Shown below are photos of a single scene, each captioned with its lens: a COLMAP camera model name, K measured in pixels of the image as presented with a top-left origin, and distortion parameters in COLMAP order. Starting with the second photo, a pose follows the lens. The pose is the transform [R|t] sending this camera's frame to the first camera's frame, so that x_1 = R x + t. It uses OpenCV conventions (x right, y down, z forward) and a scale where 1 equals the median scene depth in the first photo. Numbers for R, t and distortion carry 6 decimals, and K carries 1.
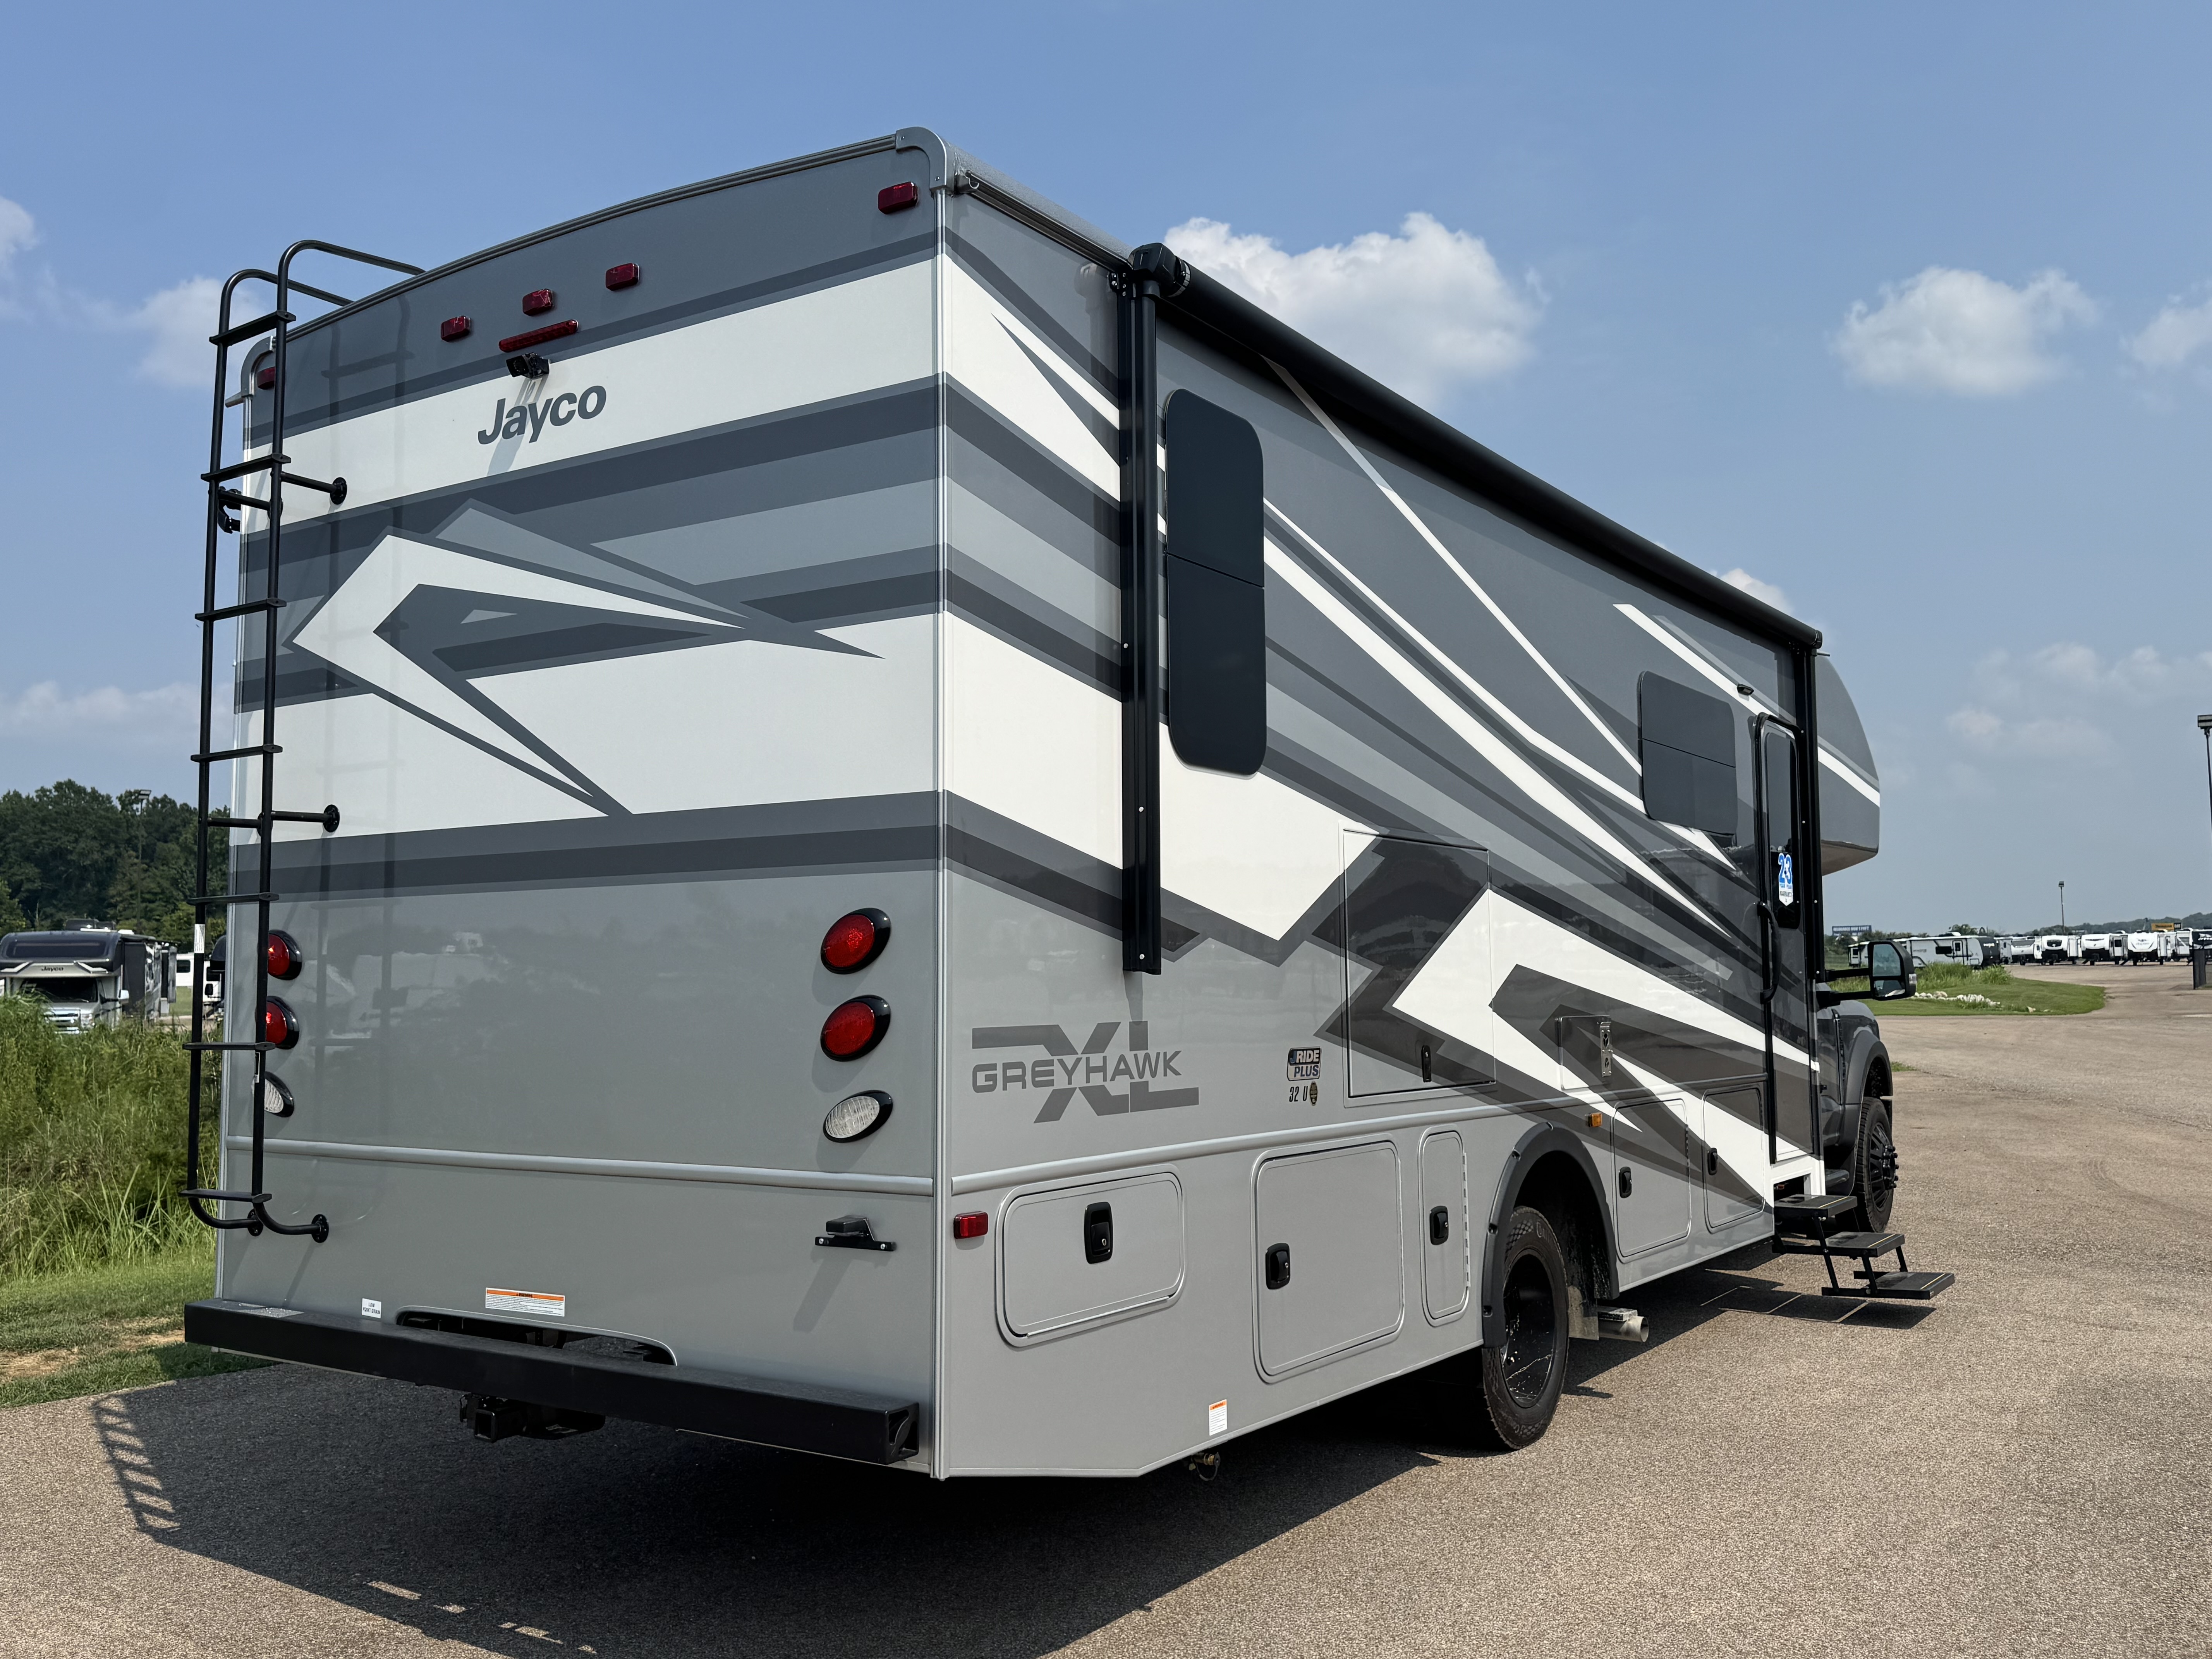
lens RADIAL K [[1896.4, 0, 1055.7], [0, 1896.4, 823.4], [0, 0, 1]] dist [0.264537, -0.720957]
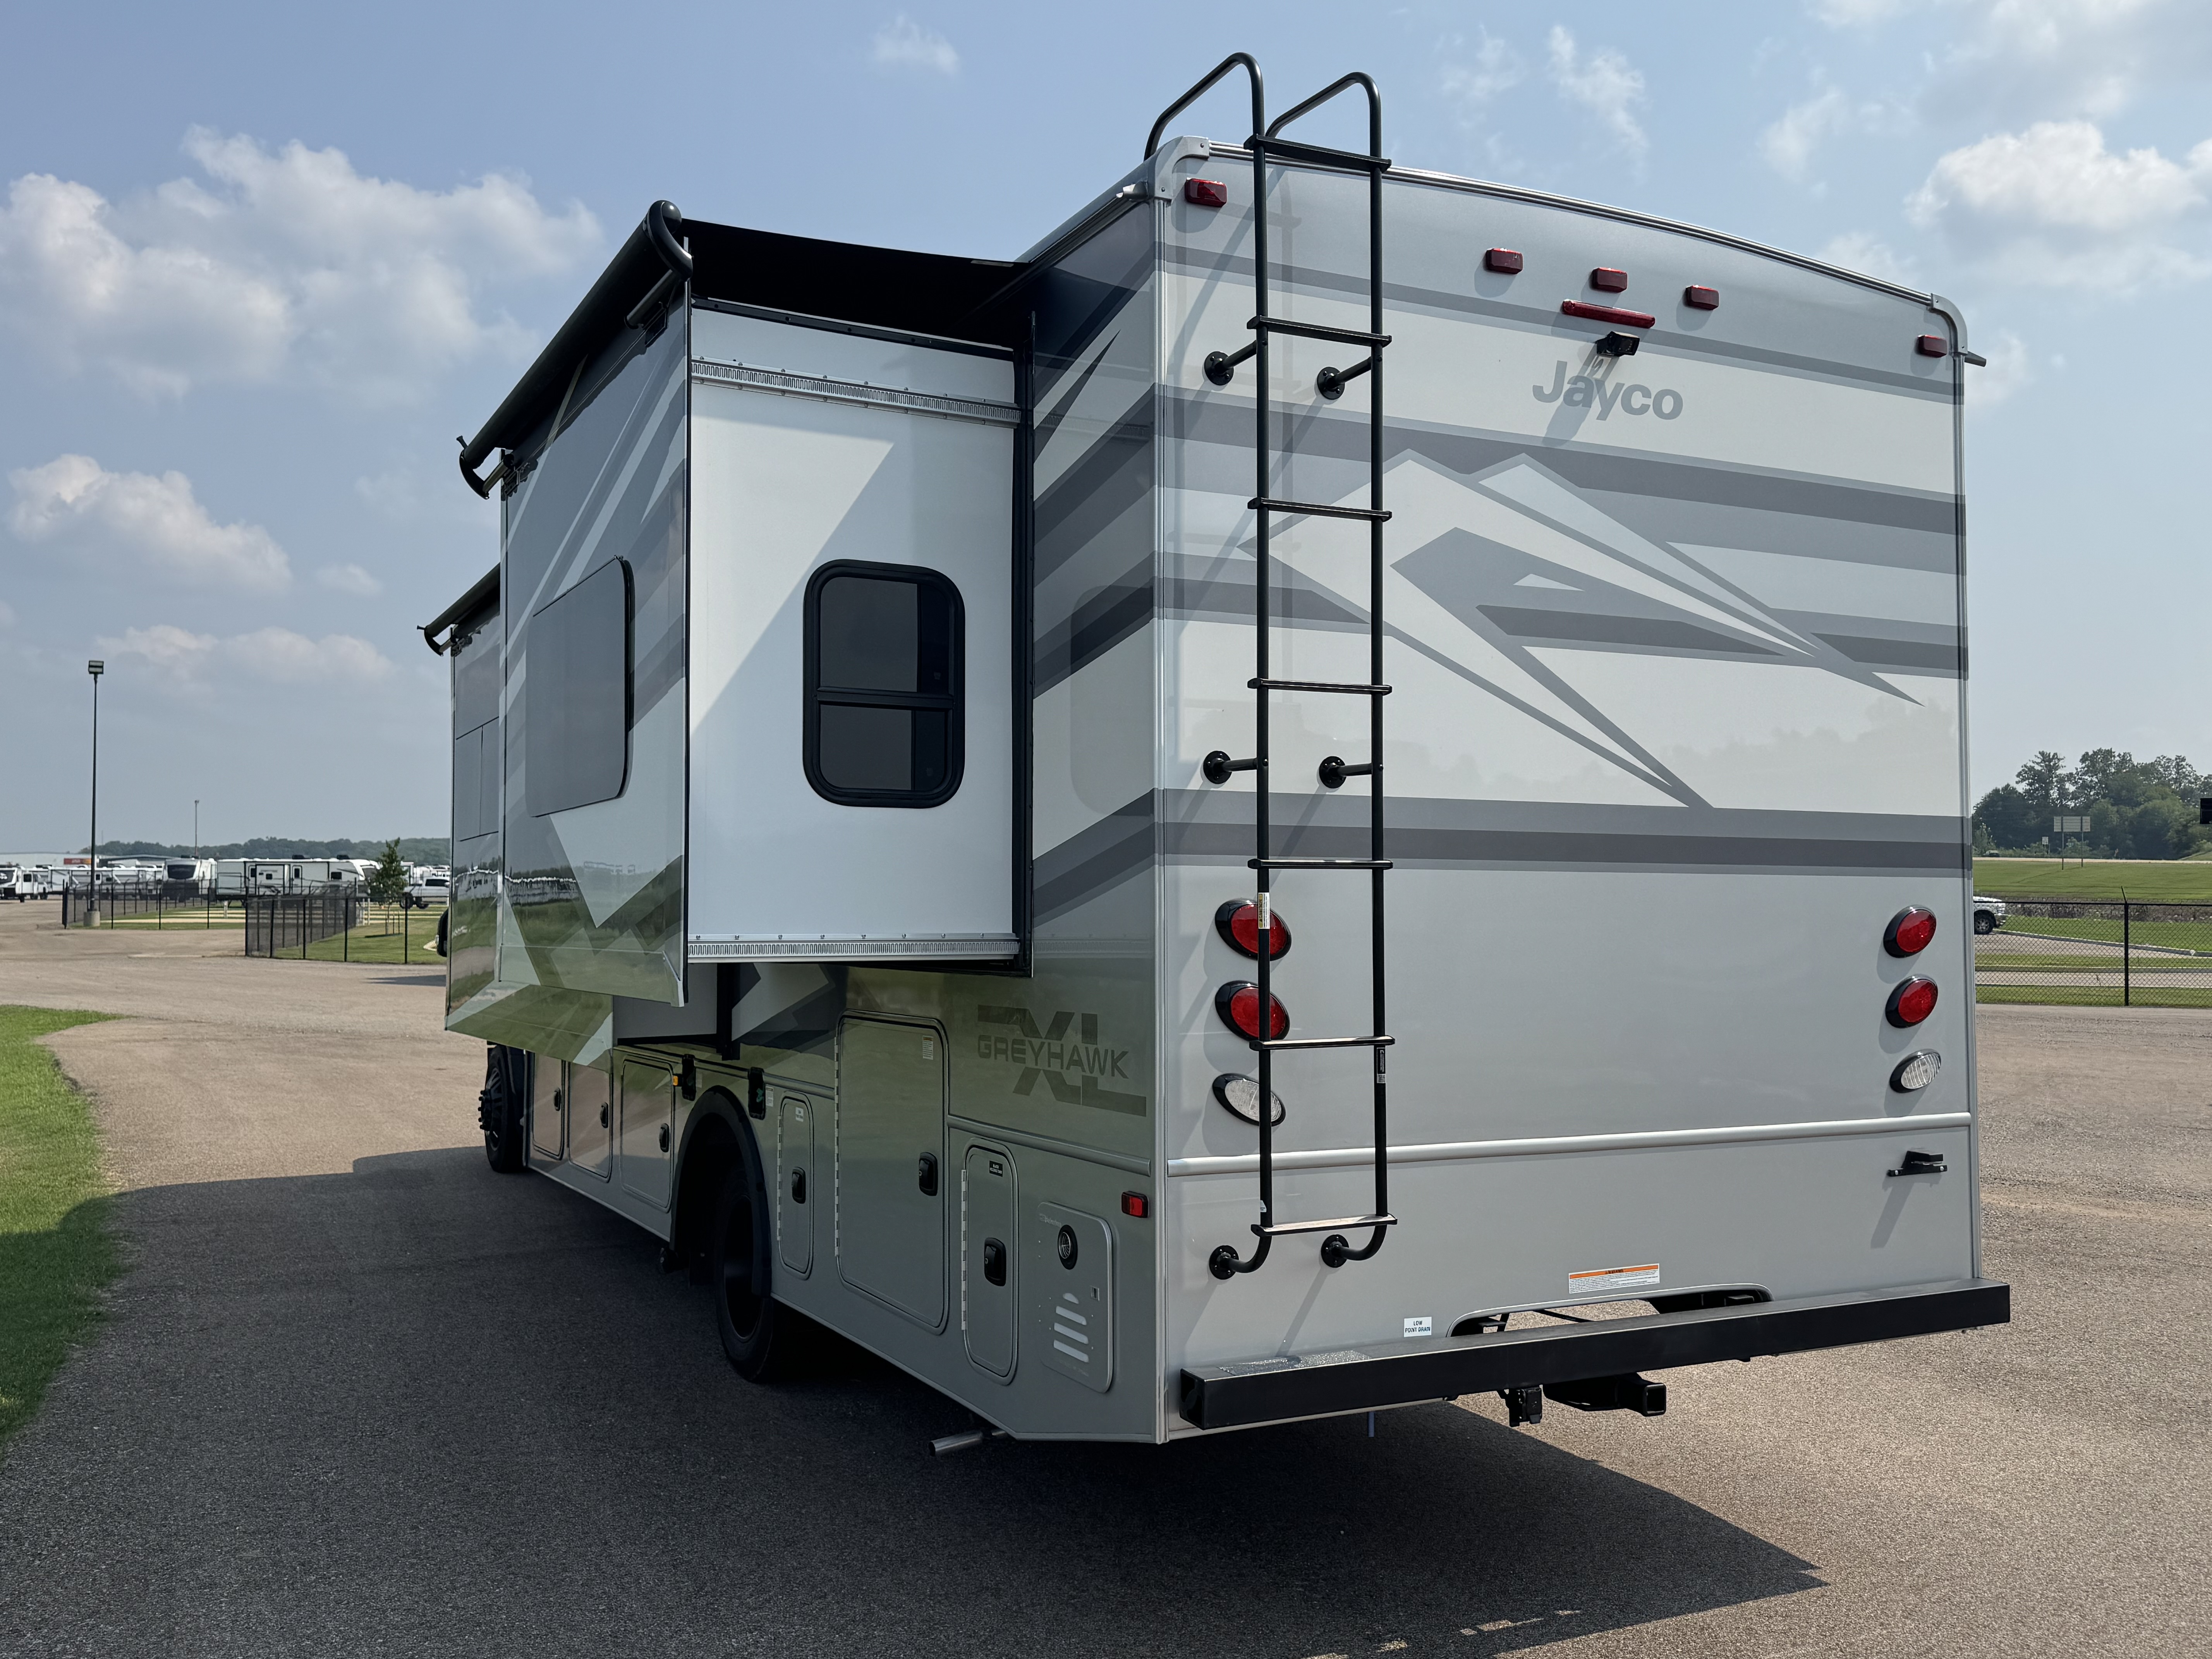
lens RADIAL K [[1896.4, 0, 1055.7], [0, 1896.4, 823.4], [0, 0, 1]] dist [0.264537, -0.720957]
pose [[0.477485, 0.048719, 0.877288, -1.269842], [-0.078443, 0.996838, -0.012663, 0.043846], [-0.875131, -0.062771, 0.479797, 0.758017]]
